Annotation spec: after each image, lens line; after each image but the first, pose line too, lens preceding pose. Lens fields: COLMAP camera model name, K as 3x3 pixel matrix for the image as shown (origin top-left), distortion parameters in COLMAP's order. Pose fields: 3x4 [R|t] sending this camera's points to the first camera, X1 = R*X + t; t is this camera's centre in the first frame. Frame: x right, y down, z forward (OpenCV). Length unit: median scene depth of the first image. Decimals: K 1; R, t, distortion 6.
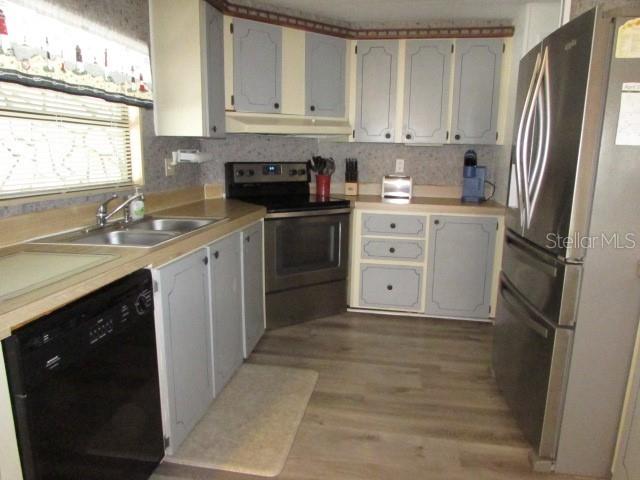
lens RADIAL K [[456.1, 0, 325.5], [0, 456.1, 240.1], [0, 0, 1]] dist [-0.024789, 0.026111]
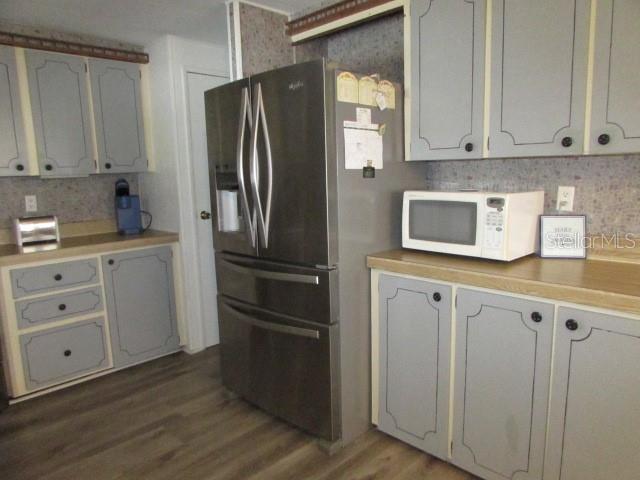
lens RADIAL K [[456.1, 0, 323.4], [0, 456.1, 242.4], [0, 0, 1]] dist [-0.024789, 0.026111]
pose [[0.602524, -0.165603, 0.780731, -0.182209], [0.200304, 0.978303, 0.052927, -0.039848], [-0.772556, 0.124493, 0.622622, 0.126088]]
